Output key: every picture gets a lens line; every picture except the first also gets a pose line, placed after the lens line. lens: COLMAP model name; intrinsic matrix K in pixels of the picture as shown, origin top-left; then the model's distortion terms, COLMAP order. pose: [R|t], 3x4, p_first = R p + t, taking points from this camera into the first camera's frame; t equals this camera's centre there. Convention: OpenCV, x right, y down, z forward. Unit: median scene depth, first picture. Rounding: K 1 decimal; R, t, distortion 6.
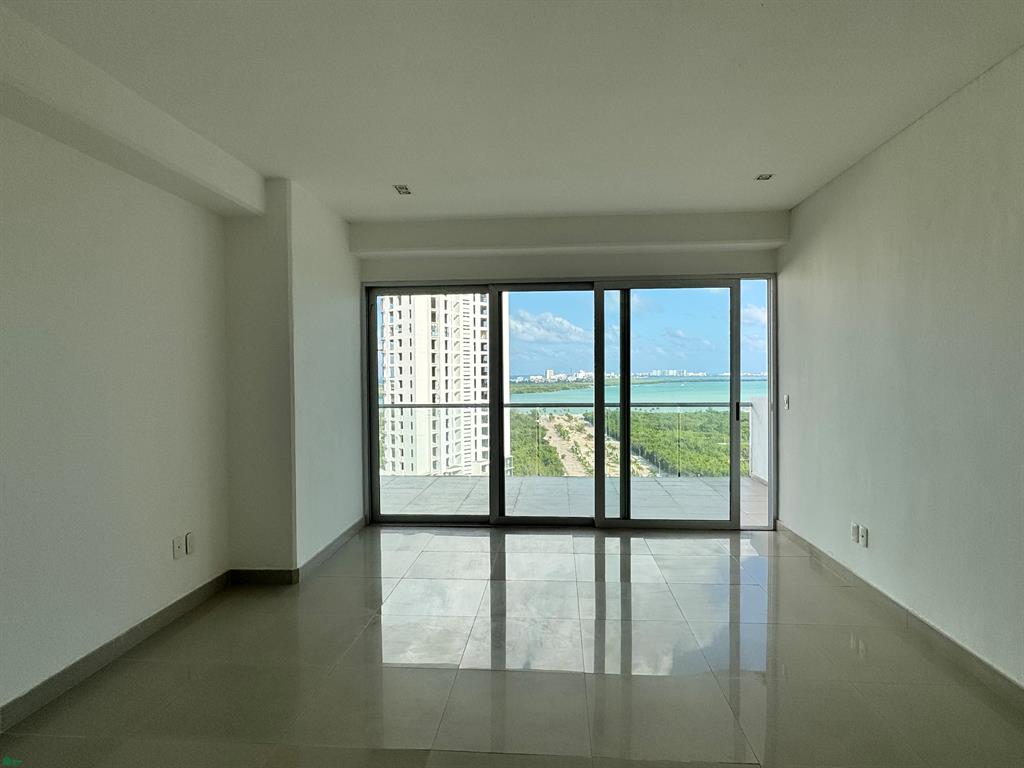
lens RADIAL K [[585.9, 0, 511.9], [0, 585.9, 383.8], [0, 0, 1]] dist [-0.000132, -0.000935]
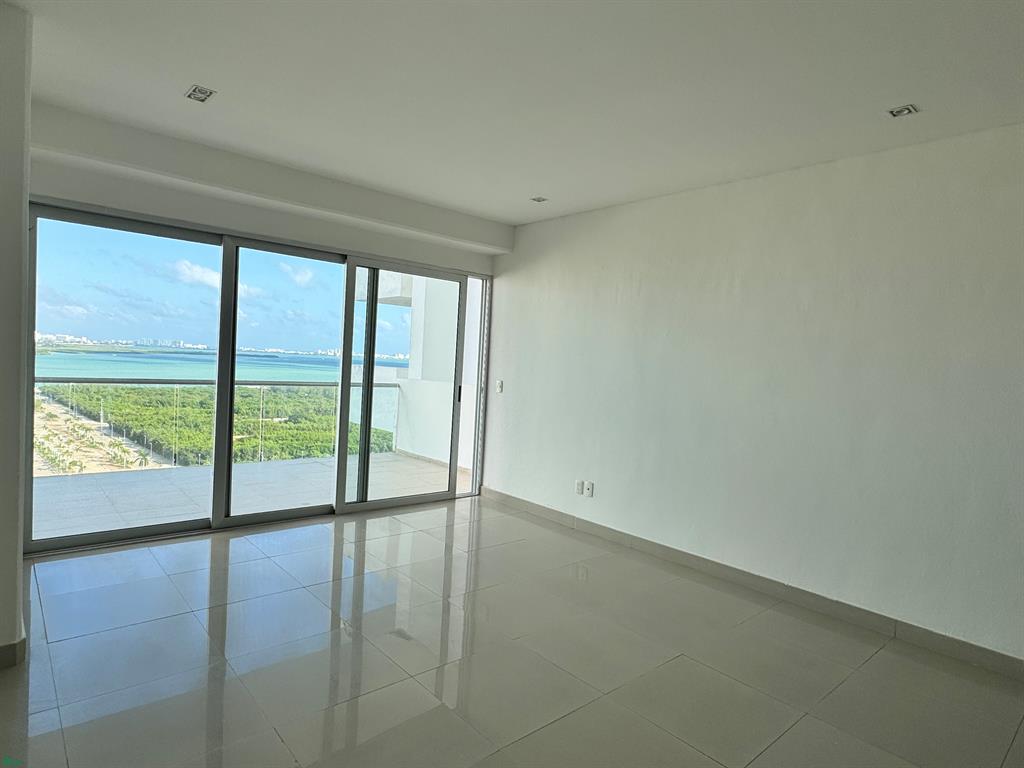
lens RADIAL K [[585.9, 0, 508.4], [0, 585.9, 387.4], [0, 0, 1]] dist [-0.000132, -0.000935]
pose [[0.694089, 0.014591, 0.719742, -0.341692], [-0.048528, 0.998469, 0.026556, 0.000454], [-0.718252, -0.053360, 0.693734, 0.143983]]
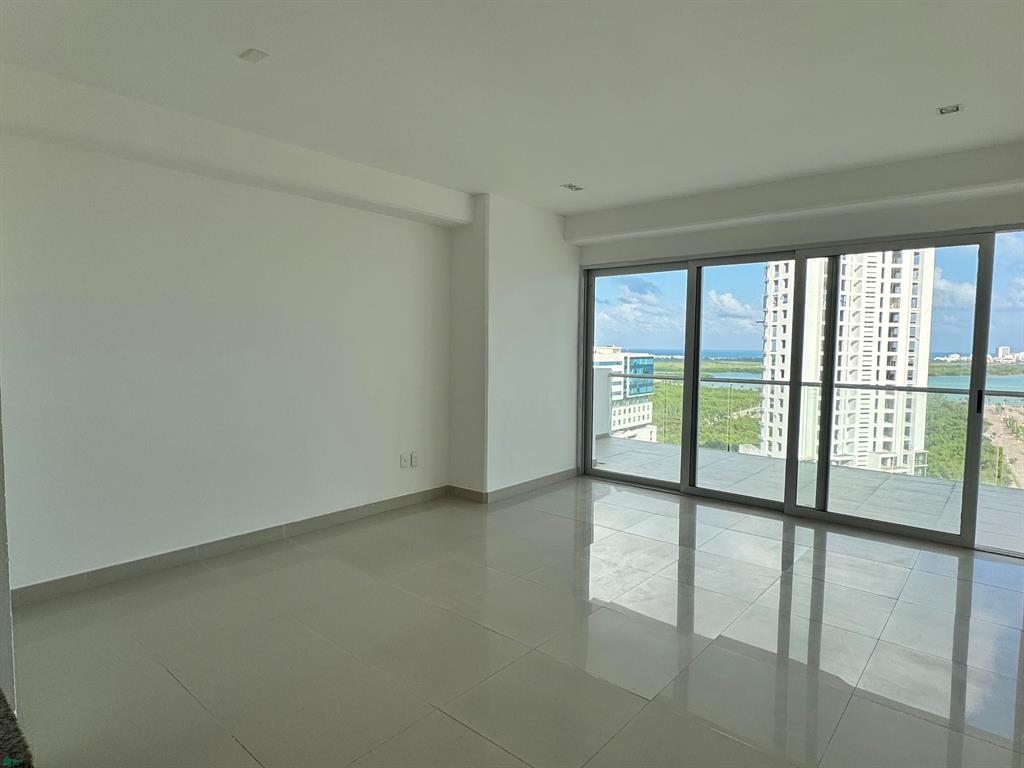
lens RADIAL K [[585.9, 0, 507.3], [0, 585.9, 383.3], [0, 0, 1]] dist [-0.000132, -0.000935]
pose [[0.800619, 0.056385, -0.596515, 0.326802], [-0.028654, 0.998026, 0.055879, -0.003084], [0.598488, -0.027645, 0.800654, -0.014889]]
